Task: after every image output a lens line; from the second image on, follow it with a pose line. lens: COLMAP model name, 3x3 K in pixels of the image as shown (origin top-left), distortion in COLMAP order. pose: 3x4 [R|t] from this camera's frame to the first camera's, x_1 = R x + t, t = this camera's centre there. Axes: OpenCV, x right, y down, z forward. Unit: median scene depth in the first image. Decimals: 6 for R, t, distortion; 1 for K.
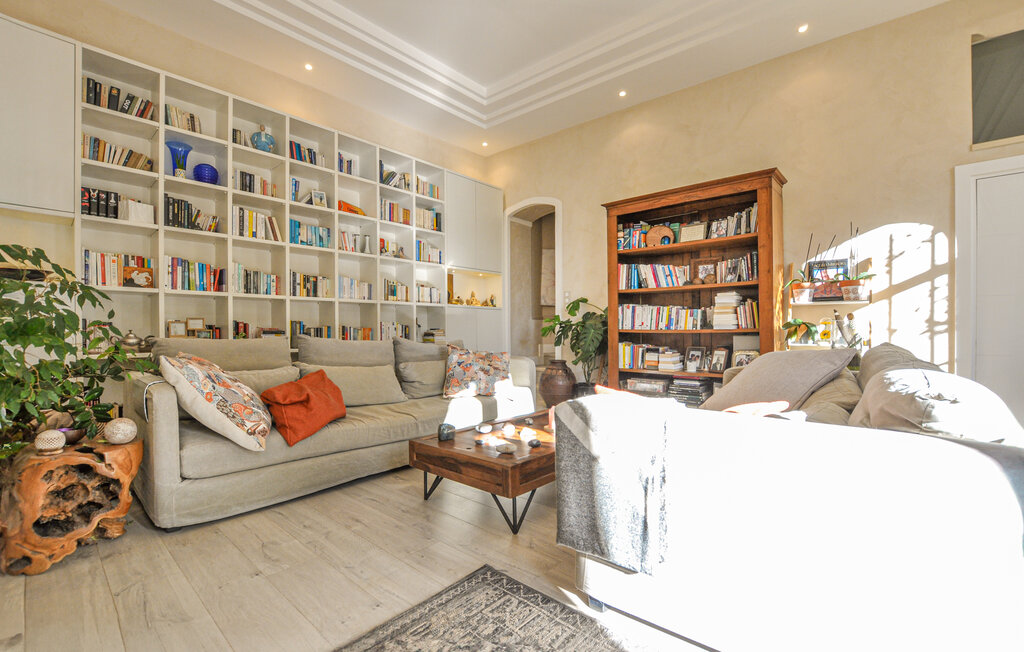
lens RADIAL K [[446.3, 0, 516.0], [0, 446.3, 320.0], [0, 0, 1]] dist [-0.023924, -0.000132]
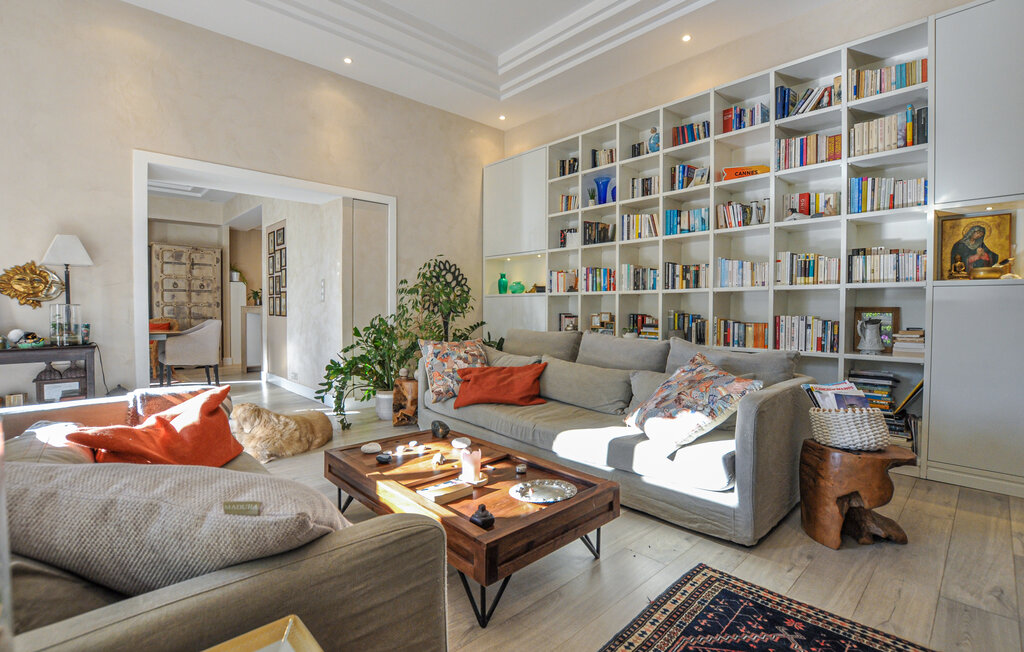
lens RADIAL K [[468.7, 0, 525.0], [0, 468.7, 322.9], [0, 0, 1]] dist [-0.024221, 0.000151]
pose [[-0.090346, 0.011410, -0.995845, 0.551310], [0.002561, 0.999934, 0.011225, 0.007693], [0.995907, -0.001536, -0.090369, 0.784048]]
